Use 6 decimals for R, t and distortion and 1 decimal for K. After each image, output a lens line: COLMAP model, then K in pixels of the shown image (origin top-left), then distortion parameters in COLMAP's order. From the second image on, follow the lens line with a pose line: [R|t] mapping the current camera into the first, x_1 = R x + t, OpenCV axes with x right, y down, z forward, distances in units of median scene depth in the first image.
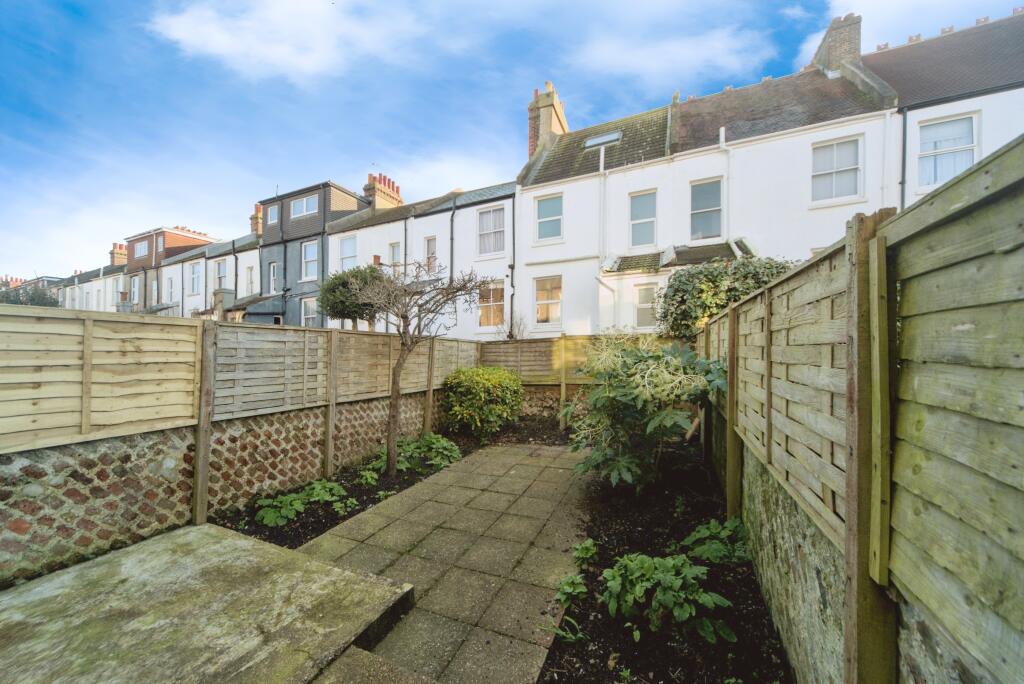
lens RADIAL K [[353.4, 0, 513.6], [0, 353.4, 349.9], [0, 0, 1]] dist [0.001096, -0.000318]
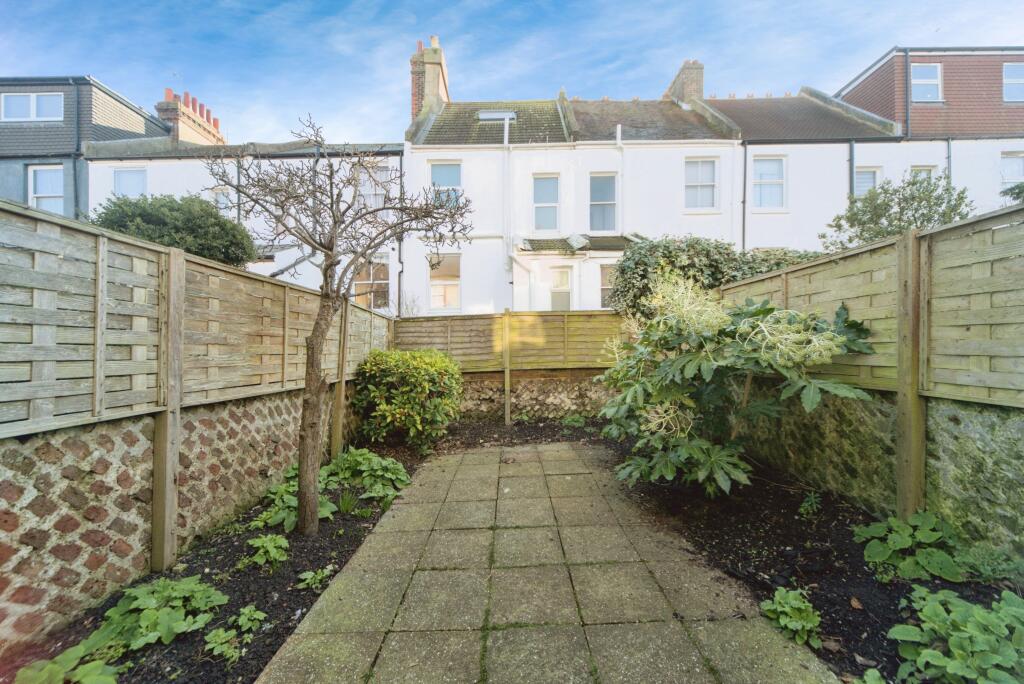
lens RADIAL K [[353.4, 0, 513.6], [0, 353.4, 349.9], [0, 0, 1]] dist [0.001096, -0.000318]
pose [[0.916950, -0.004767, 0.398974, -0.243916], [0.002018, 0.999971, 0.007310, 0.061017], [-0.398997, -0.005897, 0.916933, 0.333445]]
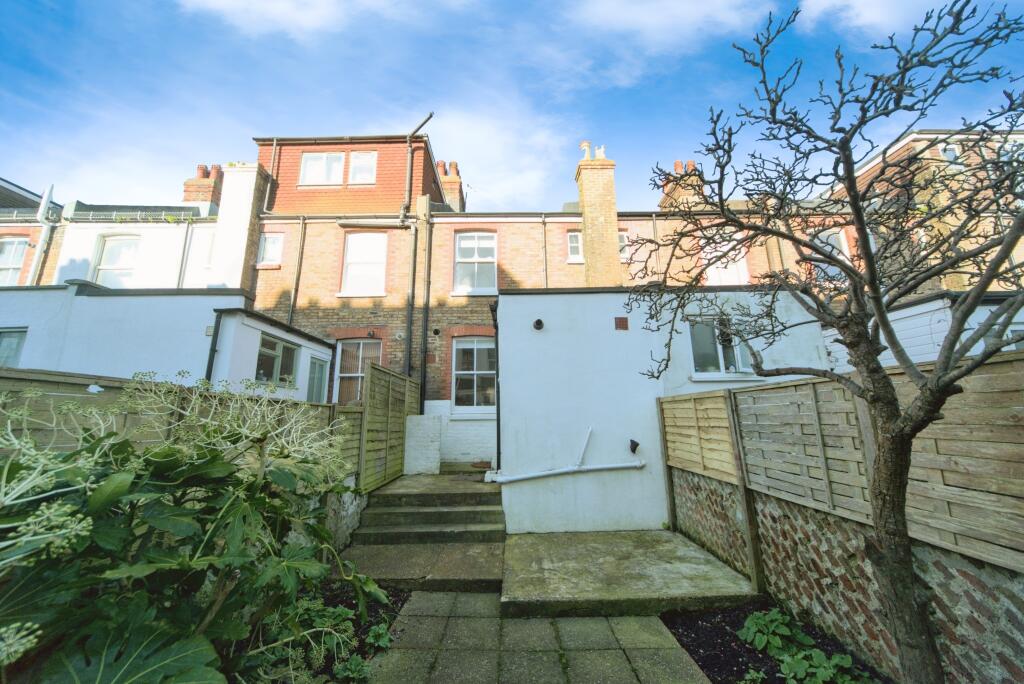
lens RADIAL K [[353.4, 0, 513.6], [0, 353.4, 349.9], [0, 0, 1]] dist [0.001096, -0.000318]
pose [[-0.915673, -0.047171, -0.399147, 0.117701], [0.036234, 0.979357, -0.198865, -0.005066], [0.400288, -0.196558, -0.895061, 1.083246]]
